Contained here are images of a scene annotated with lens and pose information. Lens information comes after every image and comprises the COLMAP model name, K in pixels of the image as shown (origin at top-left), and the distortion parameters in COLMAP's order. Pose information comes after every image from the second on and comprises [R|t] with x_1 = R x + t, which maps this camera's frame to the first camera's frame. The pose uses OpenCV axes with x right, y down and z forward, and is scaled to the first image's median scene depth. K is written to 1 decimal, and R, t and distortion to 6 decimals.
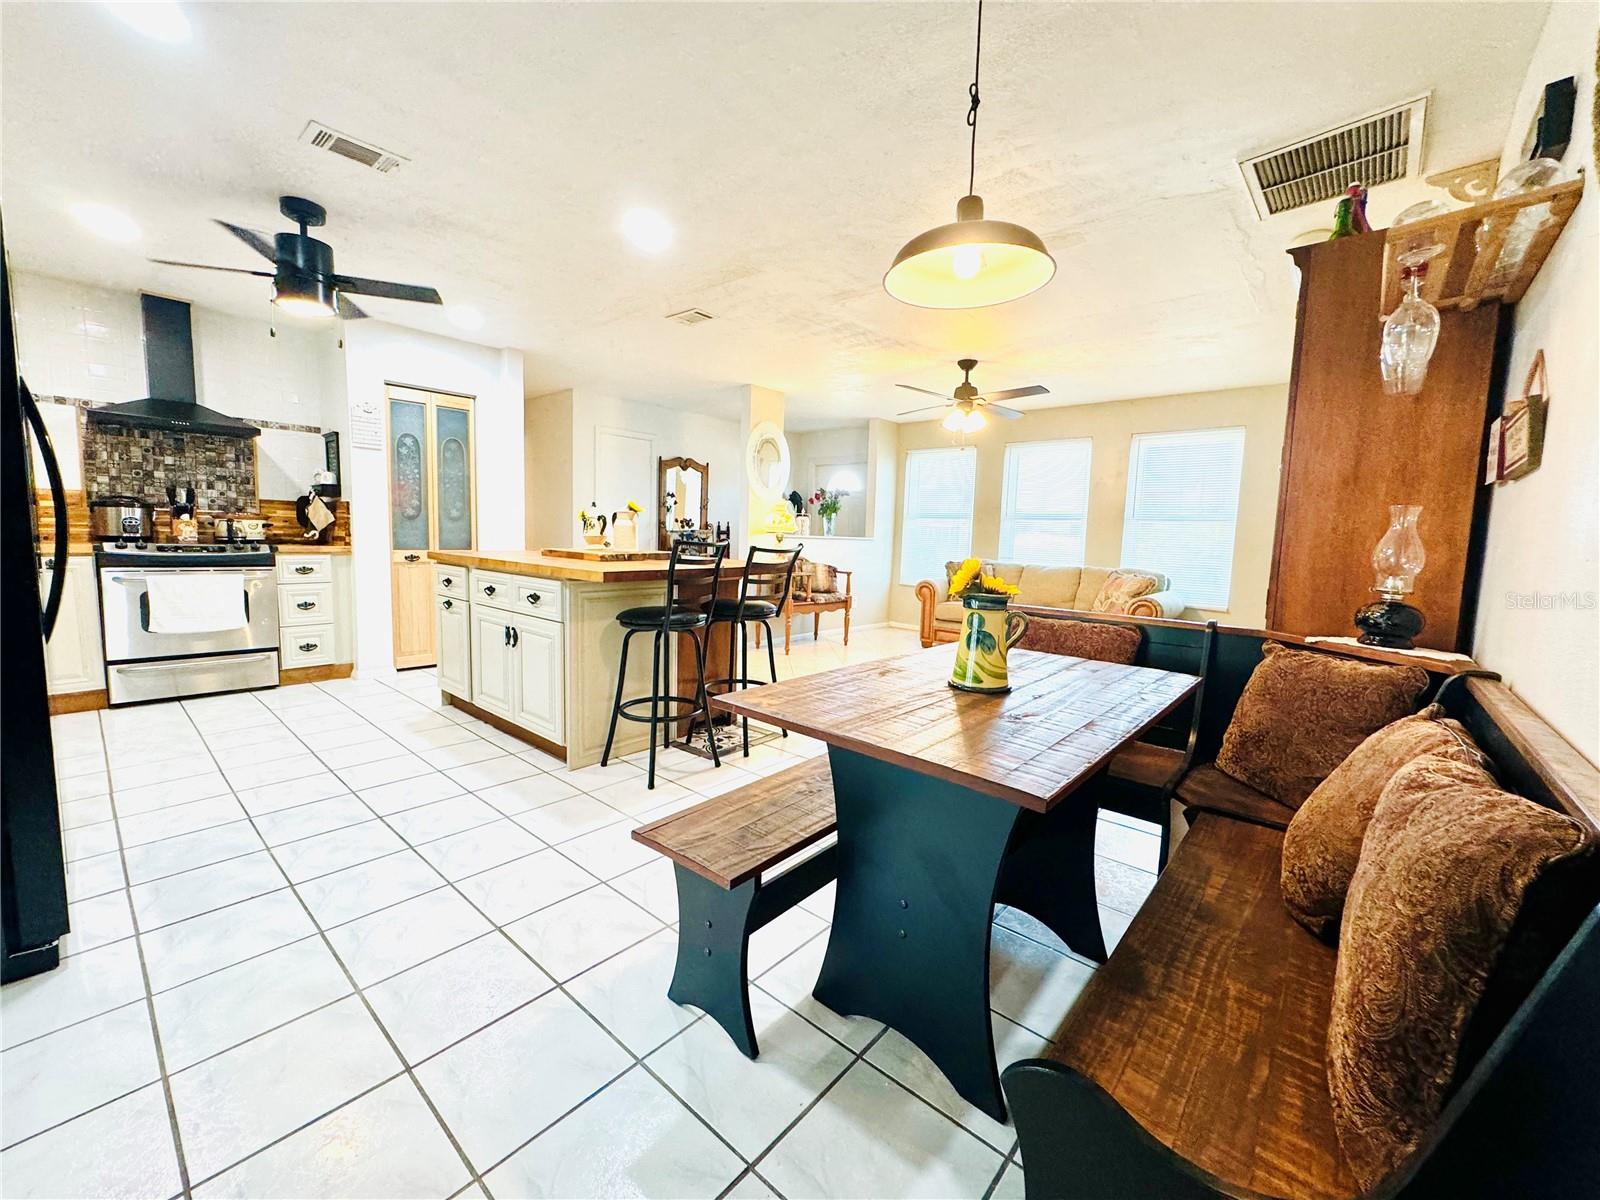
lens RADIAL K [[642.9, 0, 798.0], [0, 642.9, 595.8], [0, 0, 1]] dist [0.000135, -0.000140]
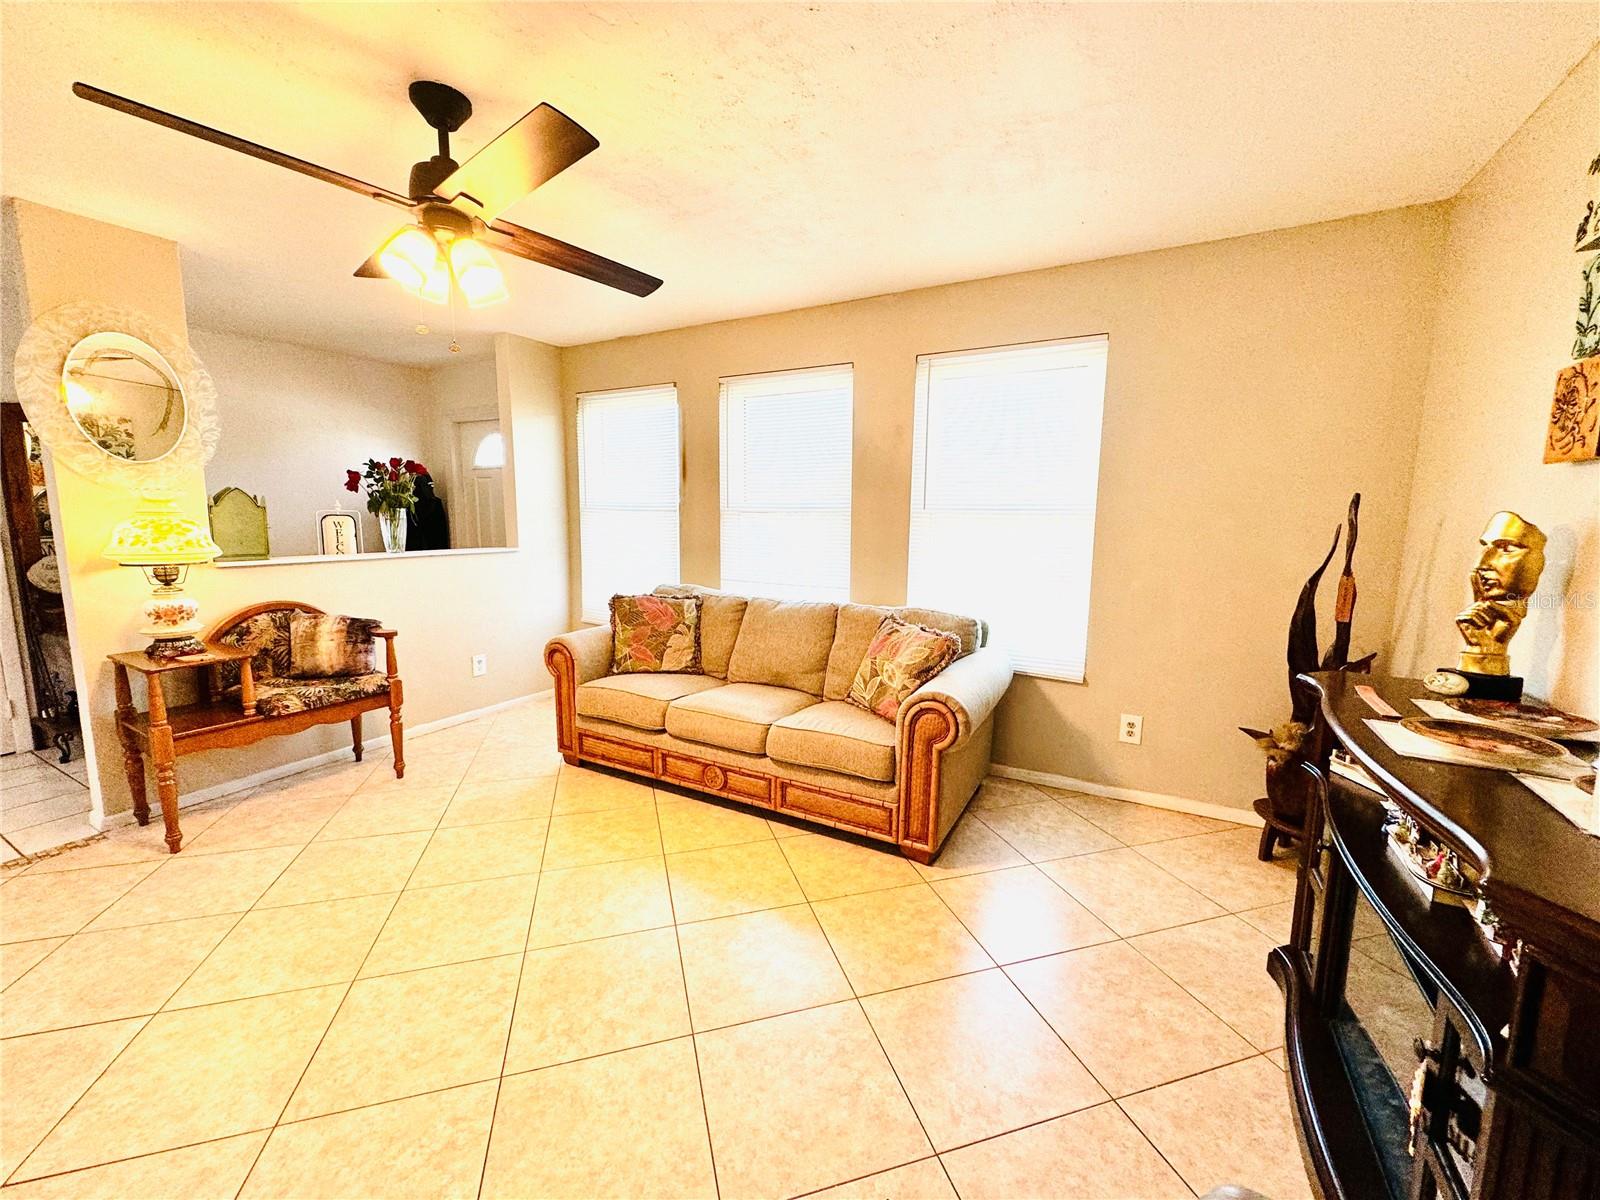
lens RADIAL K [[642.9, 0, 799.3], [0, 642.9, 599.9], [0, 0, 1]] dist [0.000135, -0.000140]
pose [[0.976784, -0.051026, 0.208059, 0.283585], [0.042269, 0.998032, 0.046321, -0.071441], [-0.210013, -0.036451, 0.977019, 0.459385]]
